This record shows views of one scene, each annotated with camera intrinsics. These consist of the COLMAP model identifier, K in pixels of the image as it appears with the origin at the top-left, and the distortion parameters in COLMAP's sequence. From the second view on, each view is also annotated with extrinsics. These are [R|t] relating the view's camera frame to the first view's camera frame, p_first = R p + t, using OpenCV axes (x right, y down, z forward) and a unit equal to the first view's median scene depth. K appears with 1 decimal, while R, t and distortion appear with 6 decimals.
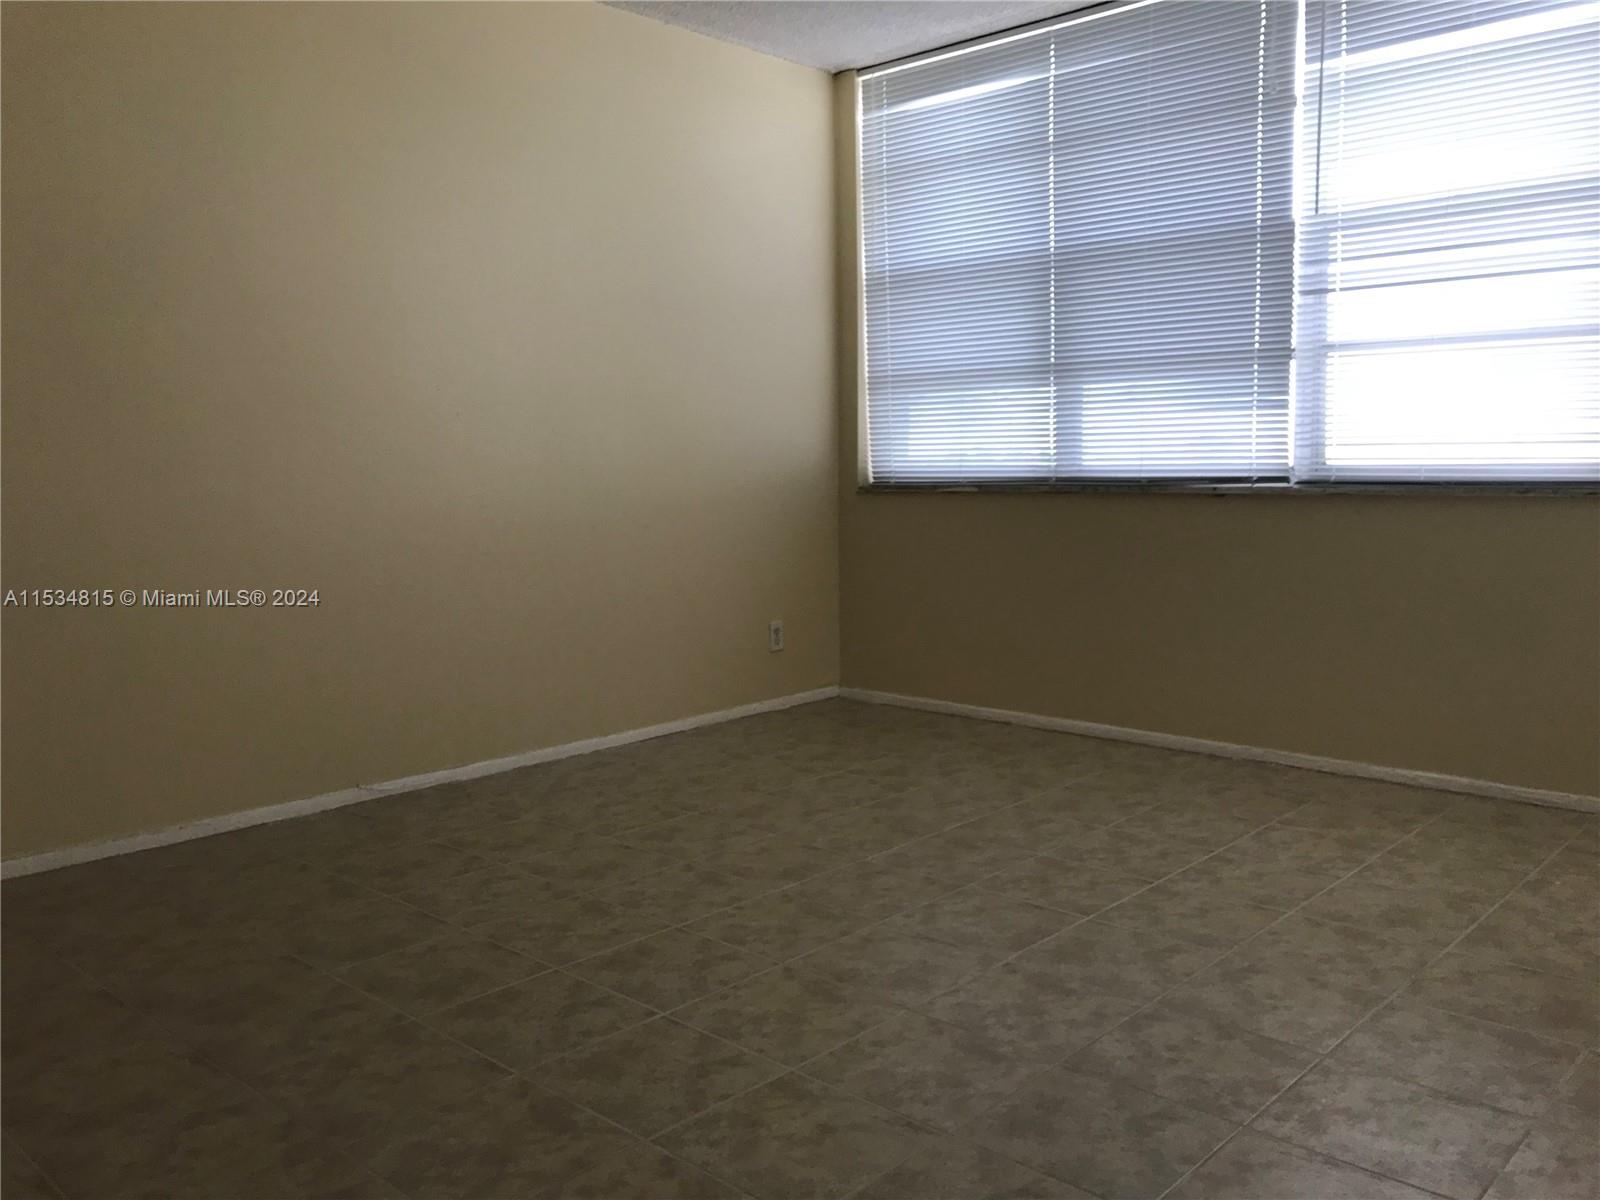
lens RADIAL K [[1324.7, 0, 797.2], [0, 1324.7, 590.7], [0, 0, 1]] dist [0.022664, -0.027612]
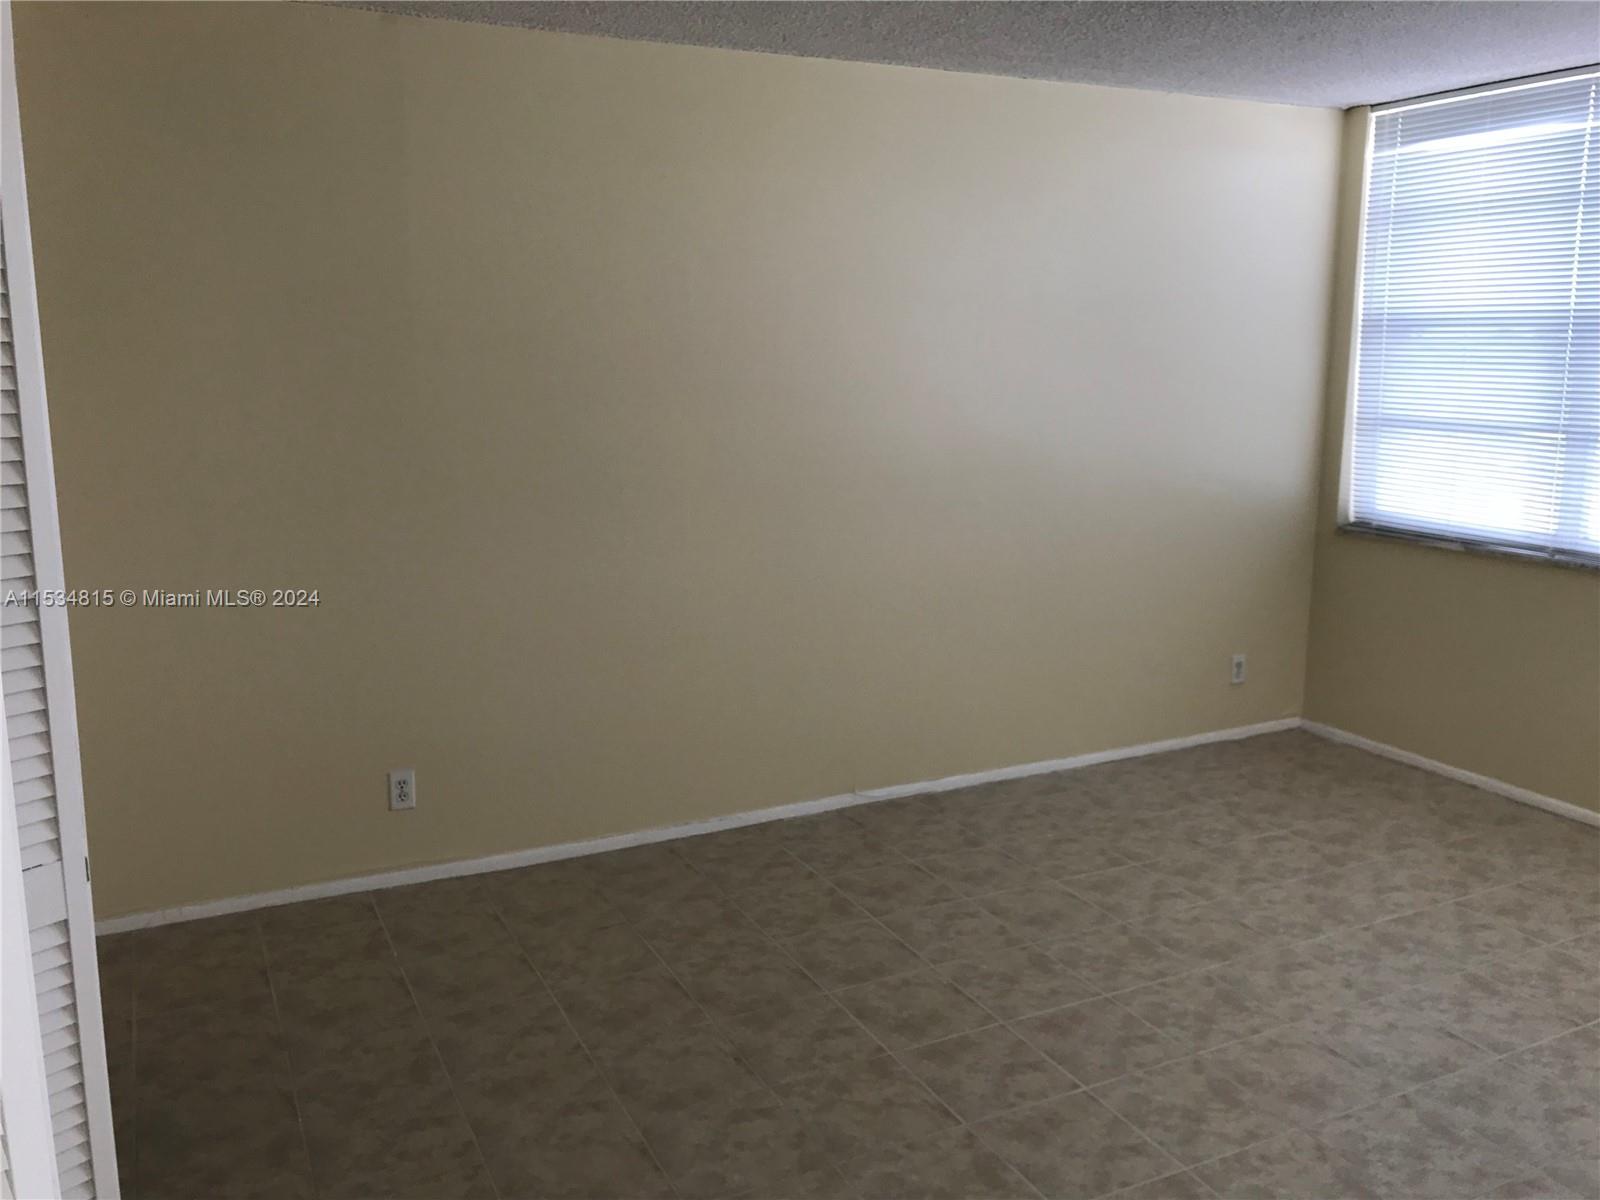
lens RADIAL K [[1324.7, 0, 792.4], [0, 1324.7, 607.2], [0, 0, 1]] dist [0.022664, -0.027612]
pose [[0.933037, 0.077237, -0.351393, 0.030537], [-0.041488, 0.993267, 0.108161, -0.170484], [0.357381, -0.086340, 0.929959, -0.140045]]
